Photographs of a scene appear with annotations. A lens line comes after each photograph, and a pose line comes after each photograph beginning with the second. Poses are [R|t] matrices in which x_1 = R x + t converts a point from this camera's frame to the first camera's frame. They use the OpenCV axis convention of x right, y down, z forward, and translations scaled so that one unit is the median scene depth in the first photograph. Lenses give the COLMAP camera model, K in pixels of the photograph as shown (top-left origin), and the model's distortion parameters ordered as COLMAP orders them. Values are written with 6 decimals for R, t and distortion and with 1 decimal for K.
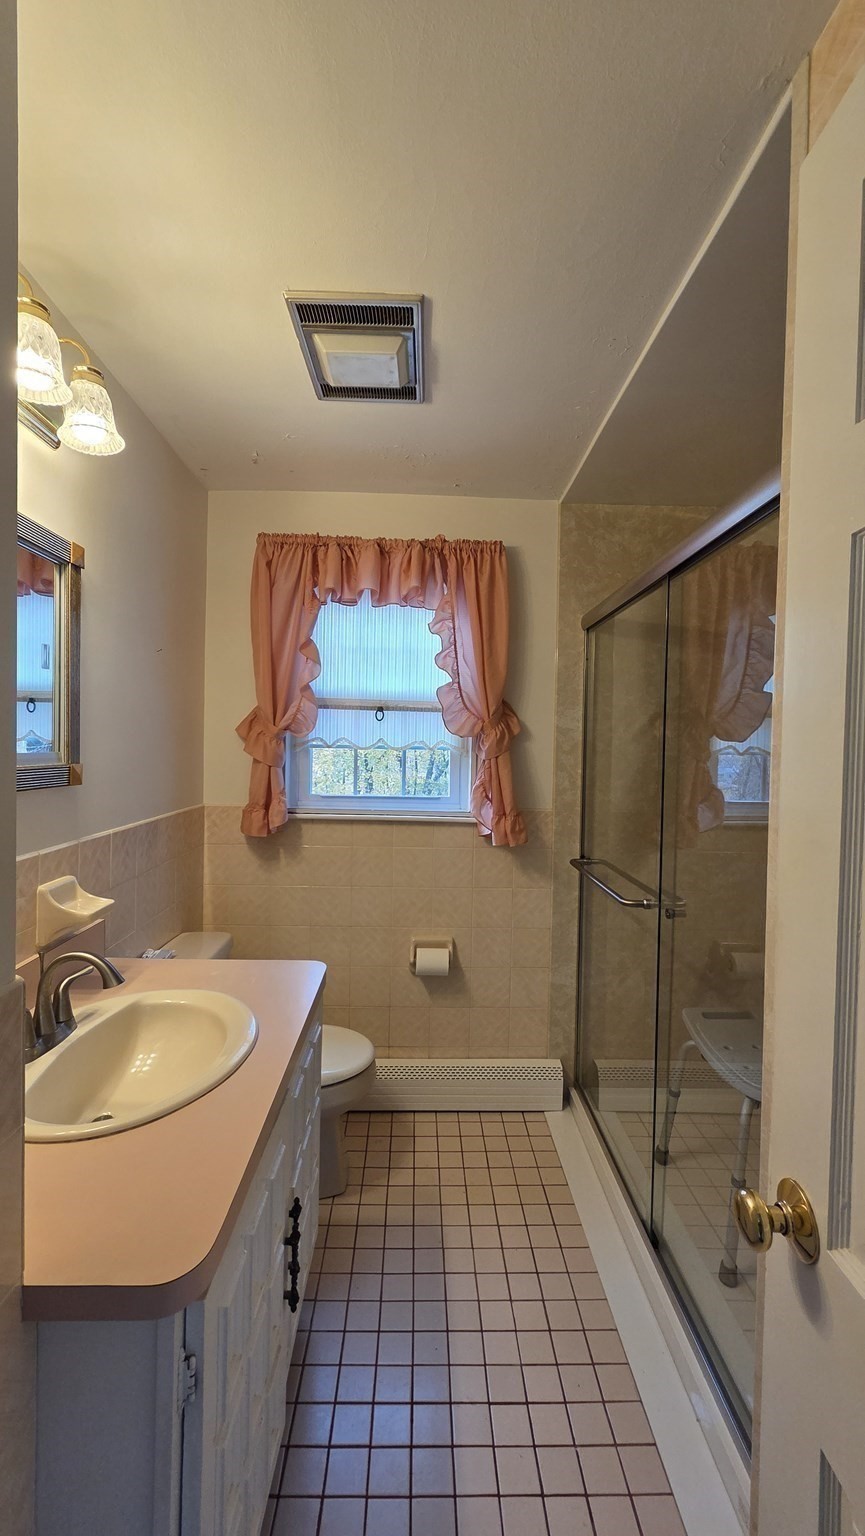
lens RADIAL K [[630.5, 0, 432.5], [0, 630.5, 768.0], [0, 0, 1]] dist [0.007760, -0.000646]
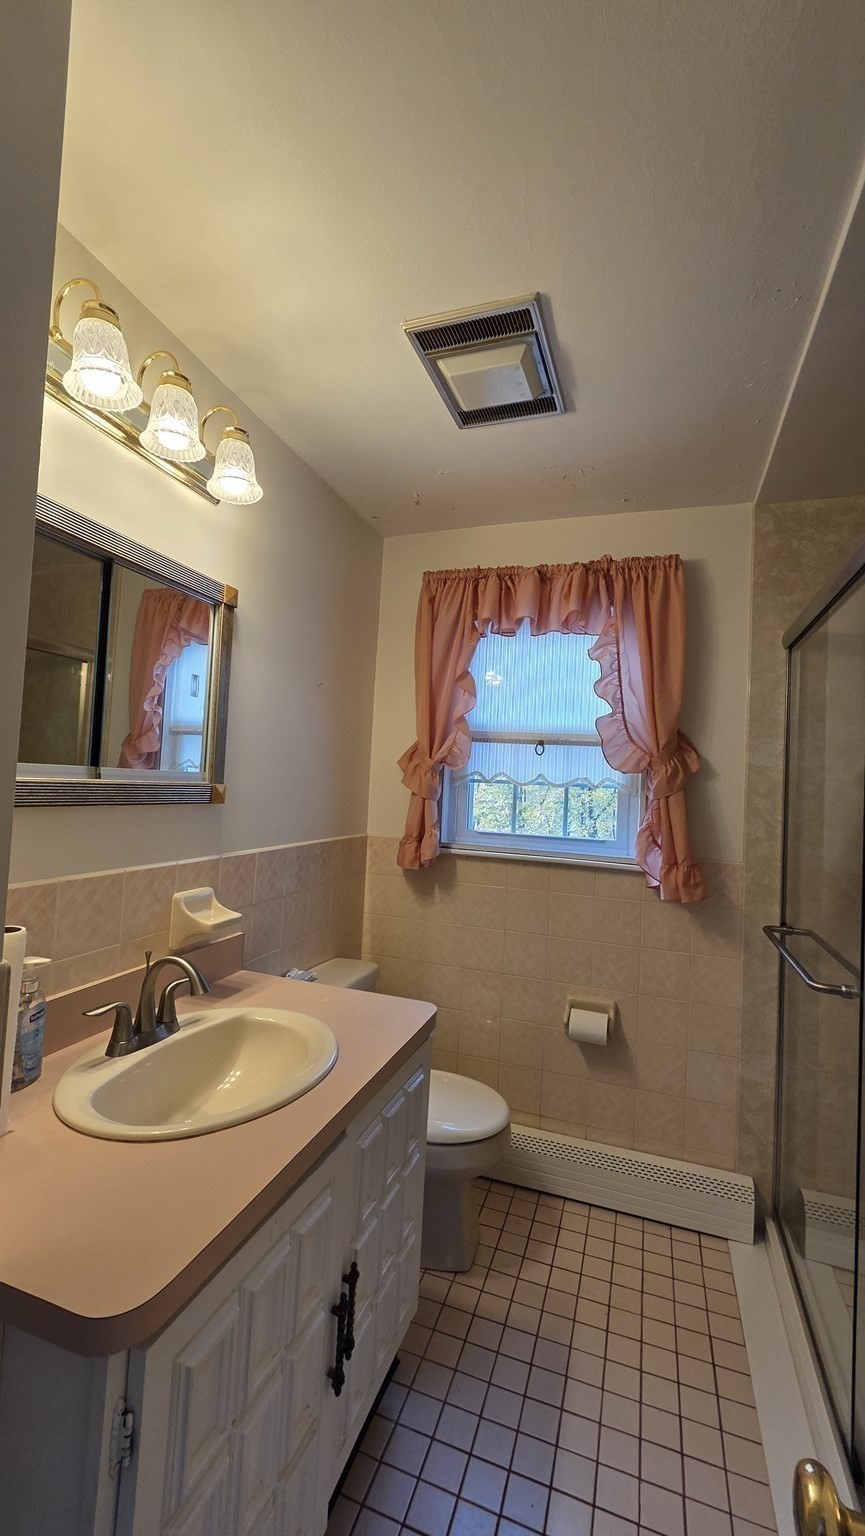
lens RADIAL K [[630.5, 0, 432.5], [0, 630.5, 768.0], [0, 0, 1]] dist [0.007760, -0.000646]
pose [[0.936075, 0.015918, -0.351441, 0.103752], [-0.042095, 0.996867, -0.066968, 0.014782], [0.349274, 0.077481, 0.933812, 0.070838]]
